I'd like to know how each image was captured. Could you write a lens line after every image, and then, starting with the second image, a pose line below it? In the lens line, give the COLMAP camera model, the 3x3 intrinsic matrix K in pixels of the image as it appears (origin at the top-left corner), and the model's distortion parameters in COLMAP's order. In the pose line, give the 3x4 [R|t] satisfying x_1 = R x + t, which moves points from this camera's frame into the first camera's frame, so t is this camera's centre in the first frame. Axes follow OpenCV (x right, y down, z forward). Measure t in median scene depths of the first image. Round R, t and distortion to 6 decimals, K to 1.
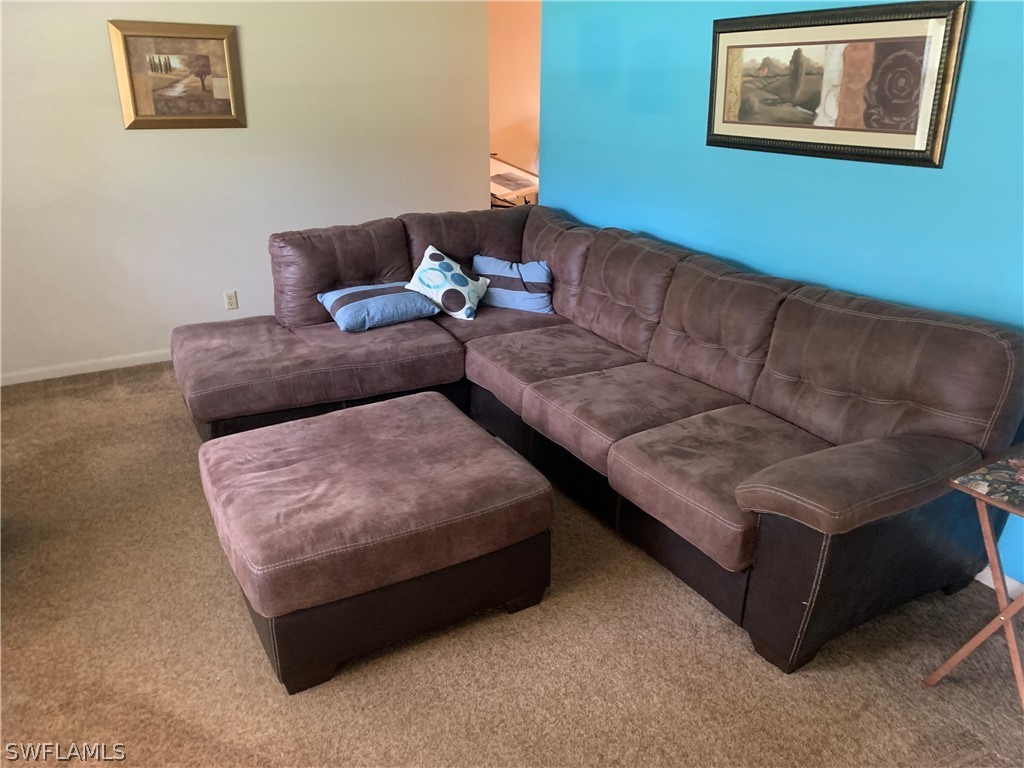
lens RADIAL K [[781.7, 0, 516.7], [0, 781.7, 386.3], [0, 0, 1]] dist [0.016712, -0.019154]
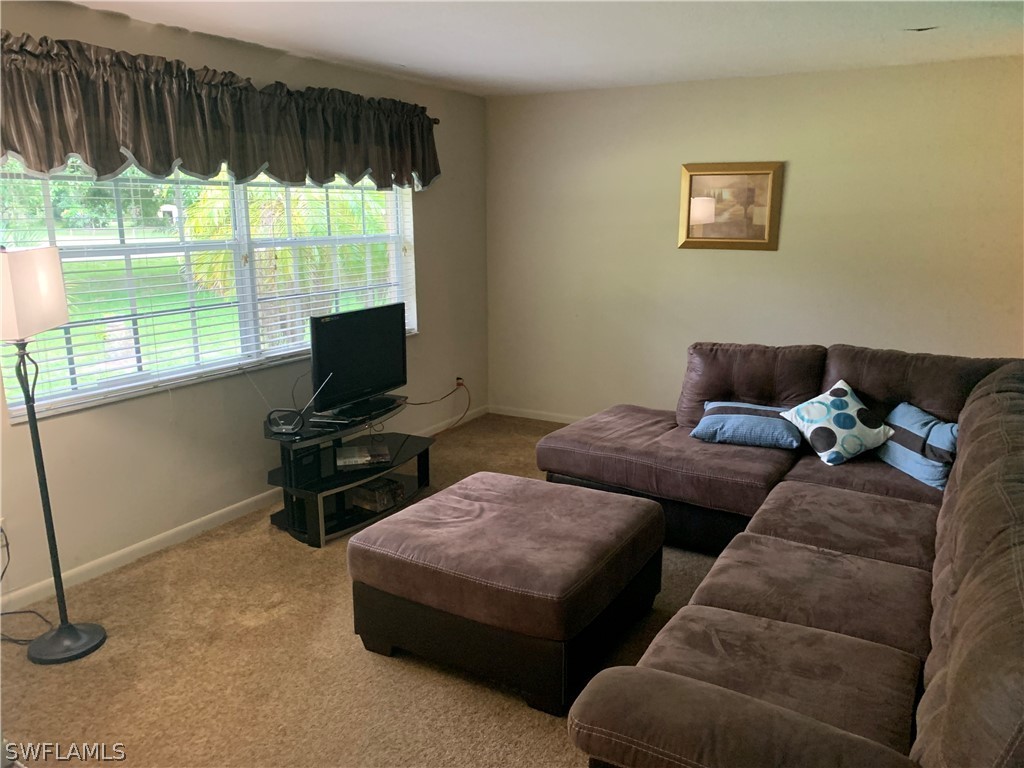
lens RADIAL K [[781.7, 0, 514.4], [0, 781.7, 384.1], [0, 0, 1]] dist [0.016712, -0.019154]
pose [[0.477472, 0.181928, -0.859606, 0.538307], [-0.309176, 0.950549, 0.029442, -0.092326], [0.822454, 0.251712, 0.510109, 0.244827]]
